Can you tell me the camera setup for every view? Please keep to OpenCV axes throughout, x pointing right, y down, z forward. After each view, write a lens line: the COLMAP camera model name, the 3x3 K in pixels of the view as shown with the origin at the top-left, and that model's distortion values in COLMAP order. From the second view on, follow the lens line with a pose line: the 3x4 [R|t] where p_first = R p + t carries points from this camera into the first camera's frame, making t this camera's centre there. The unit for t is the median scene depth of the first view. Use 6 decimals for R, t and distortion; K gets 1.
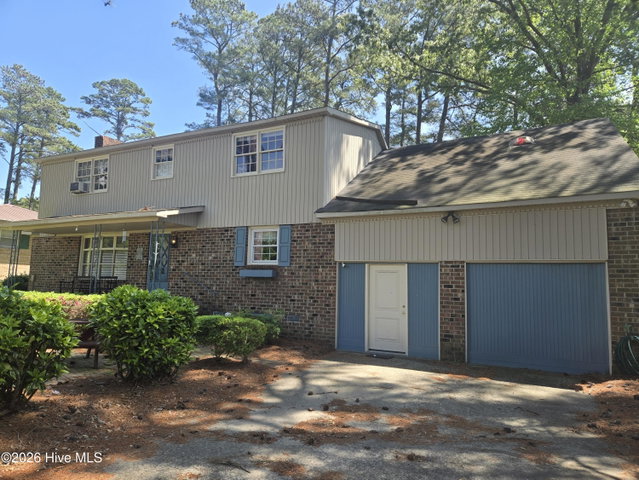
lens RADIAL K [[413.0, 0, 319.5], [0, 413.0, 240.0], [0, 0, 1]] dist [0.036880, -0.001368]
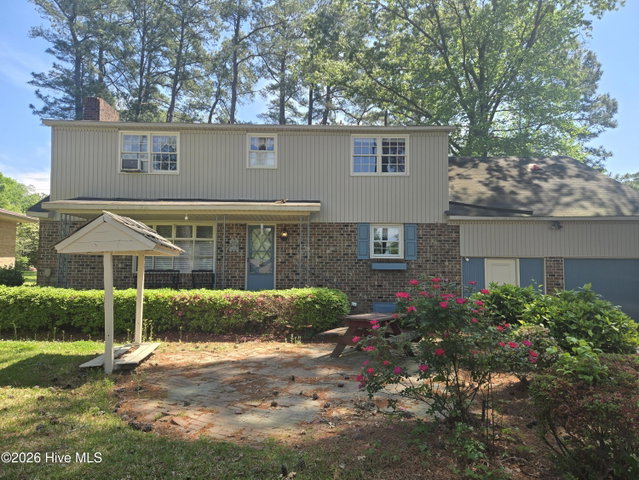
lens RADIAL K [[413.0, 0, 319.5], [0, 413.0, 240.0], [0, 0, 1]] dist [0.036880, -0.001368]
pose [[0.893123, 0.017450, 0.449473, -0.798459], [-0.034458, 0.998965, 0.029686, -0.015918], [-0.448490, -0.042001, 0.892800, 0.092105]]
